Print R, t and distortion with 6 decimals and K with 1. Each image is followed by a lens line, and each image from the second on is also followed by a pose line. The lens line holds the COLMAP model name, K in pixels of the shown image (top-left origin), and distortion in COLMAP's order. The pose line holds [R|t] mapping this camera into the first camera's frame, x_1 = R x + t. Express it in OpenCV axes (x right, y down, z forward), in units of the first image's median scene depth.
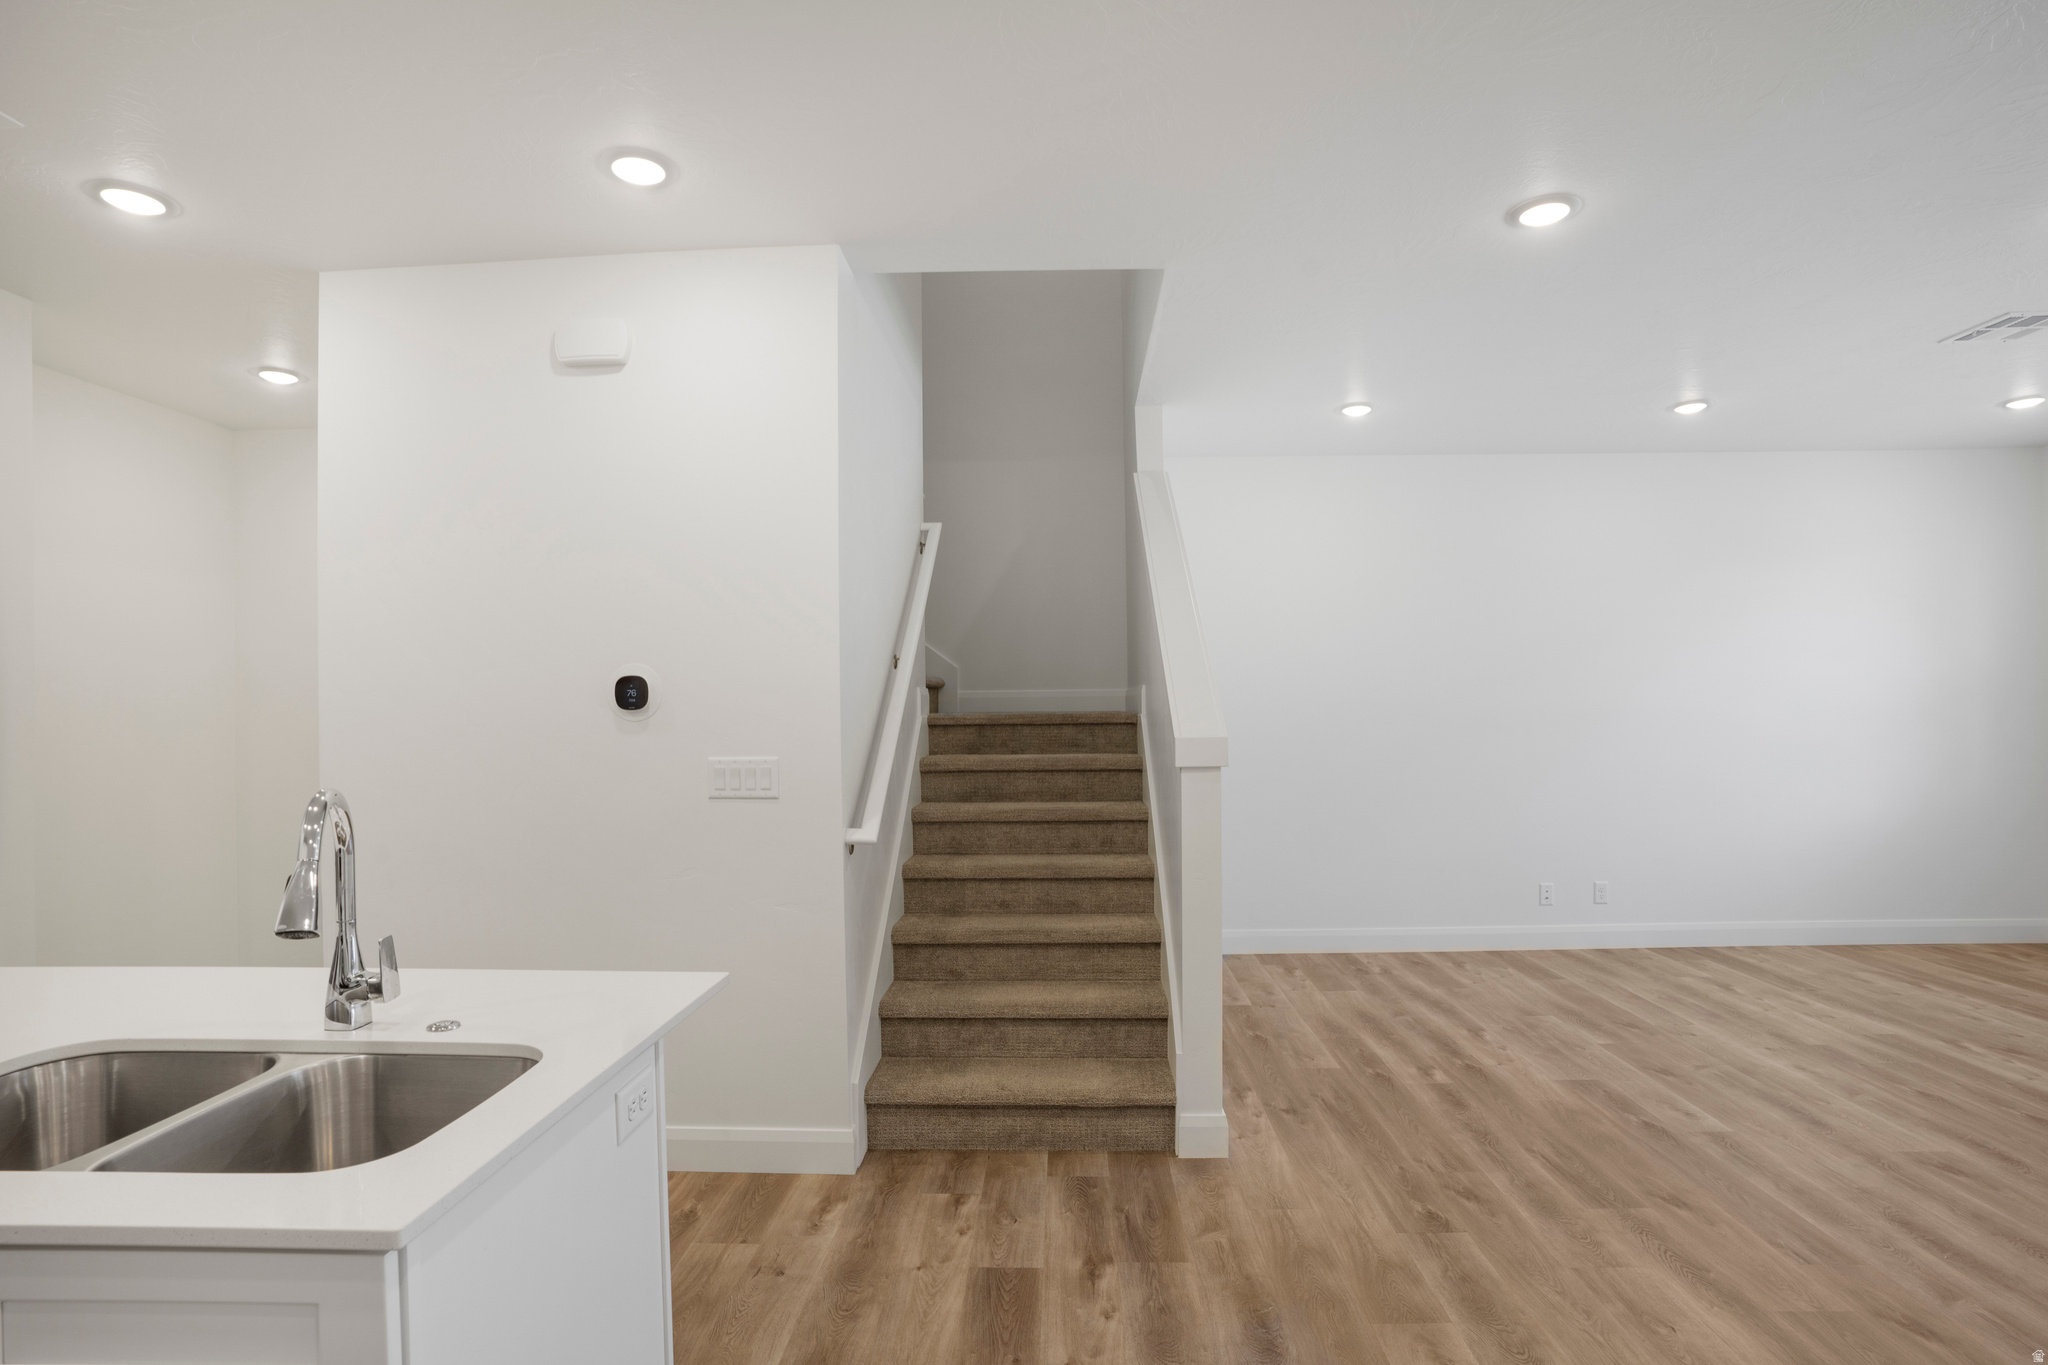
lens RADIAL K [[1072.6, 0, 1024.3], [0, 1072.6, 661.2], [0, 0, 1]] dist [-0.077733, 0.034487]
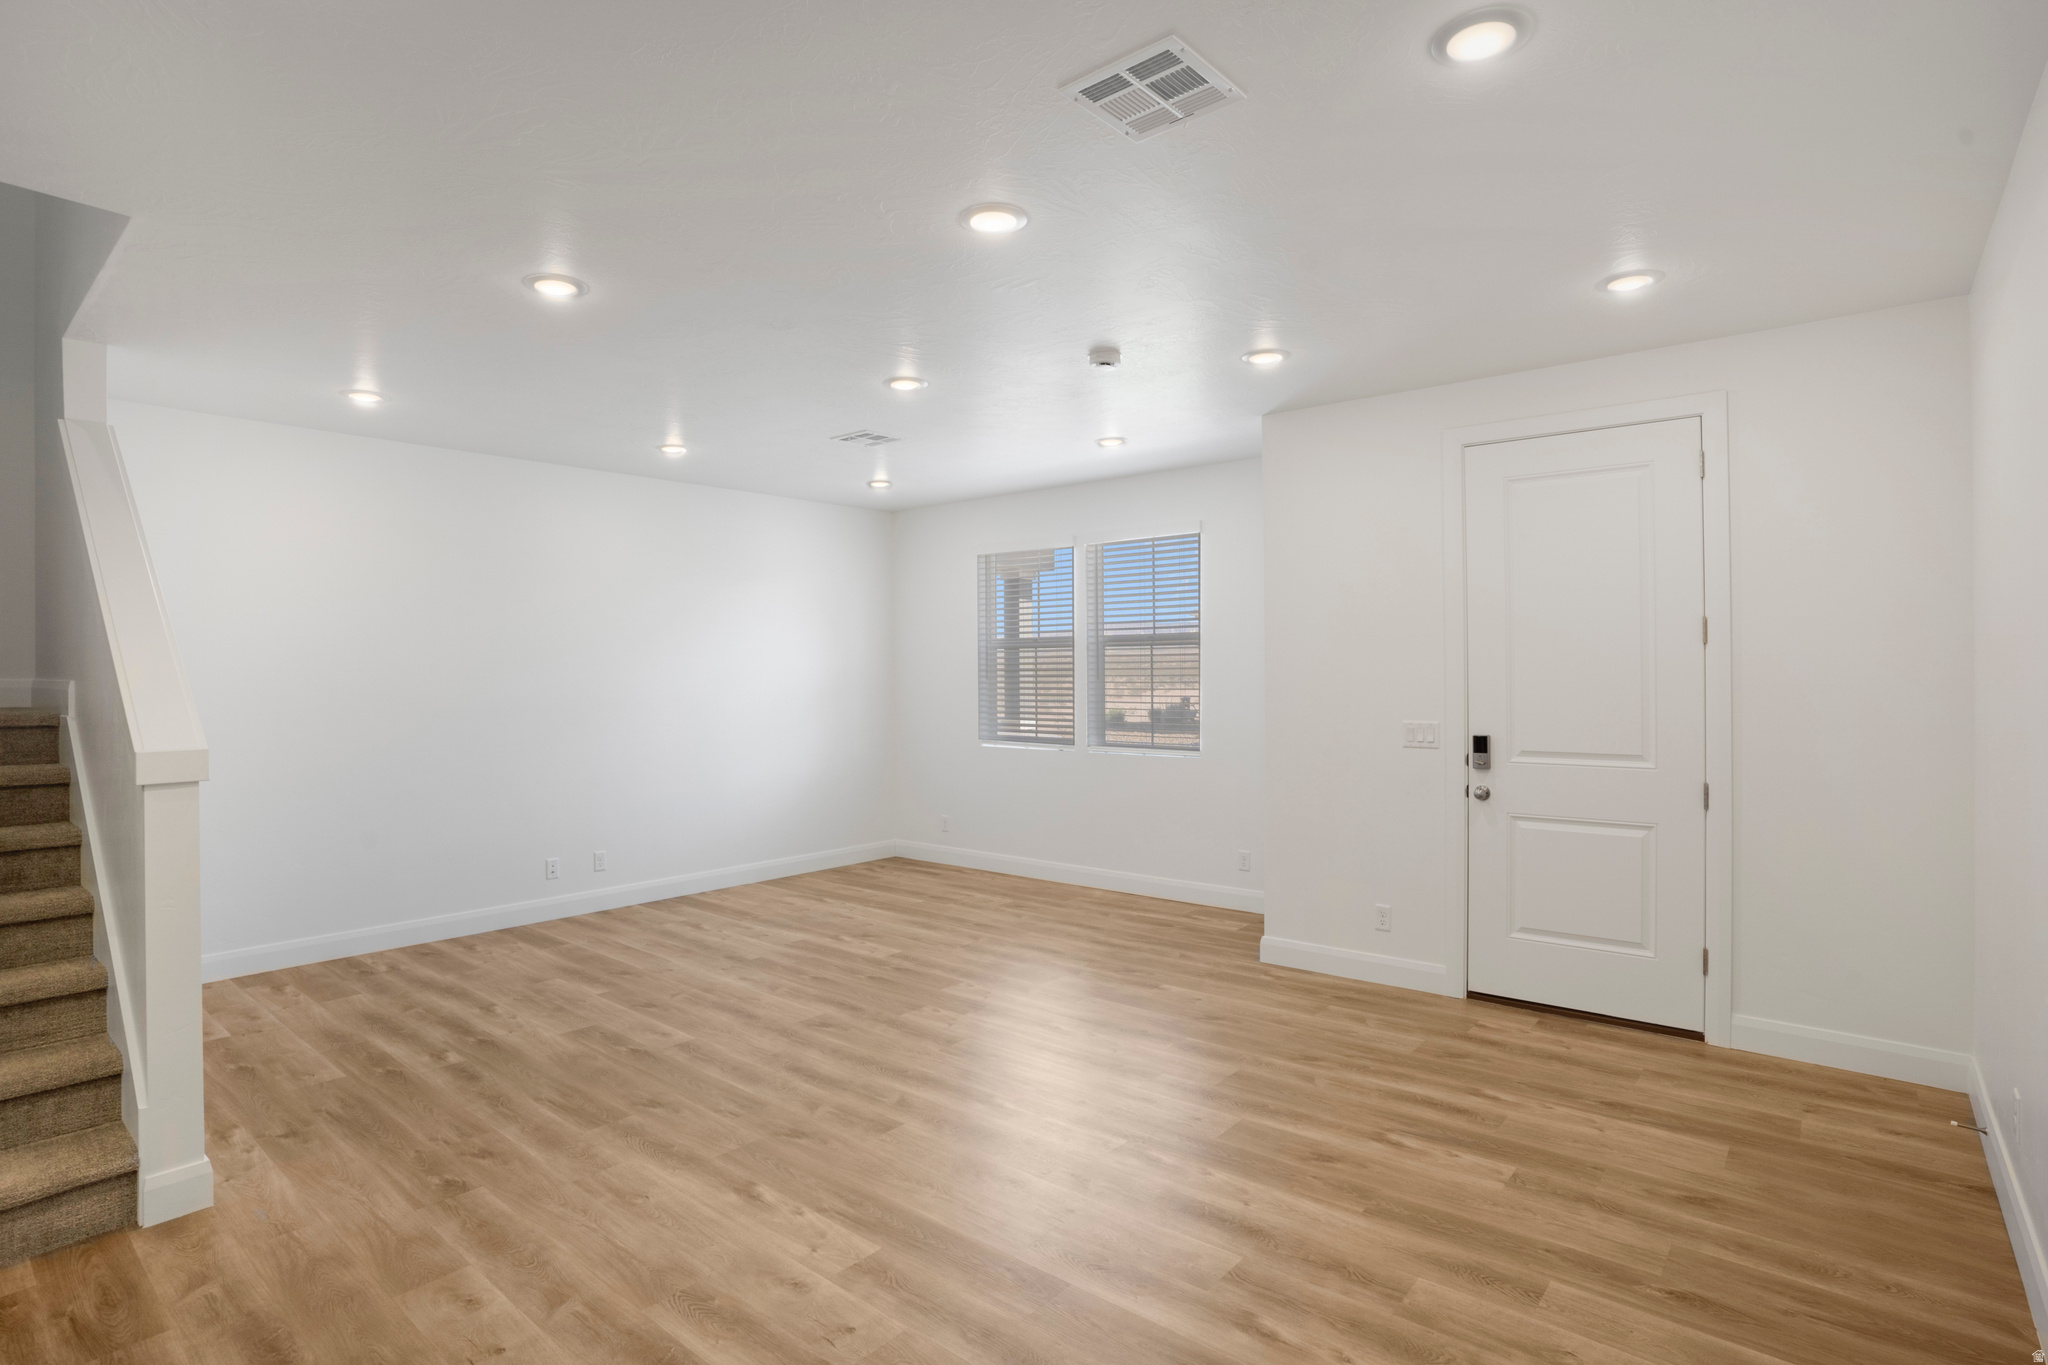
lens RADIAL K [[1072.6, 0, 1024.3], [0, 1072.6, 661.2], [0, 0, 1]] dist [-0.077733, 0.034487]
pose [[0.641678, -0.001057, 0.766973, -0.038457], [-0.018071, 0.999701, 0.016496, -0.028914], [-0.766761, -0.024446, 0.641467, -0.100789]]
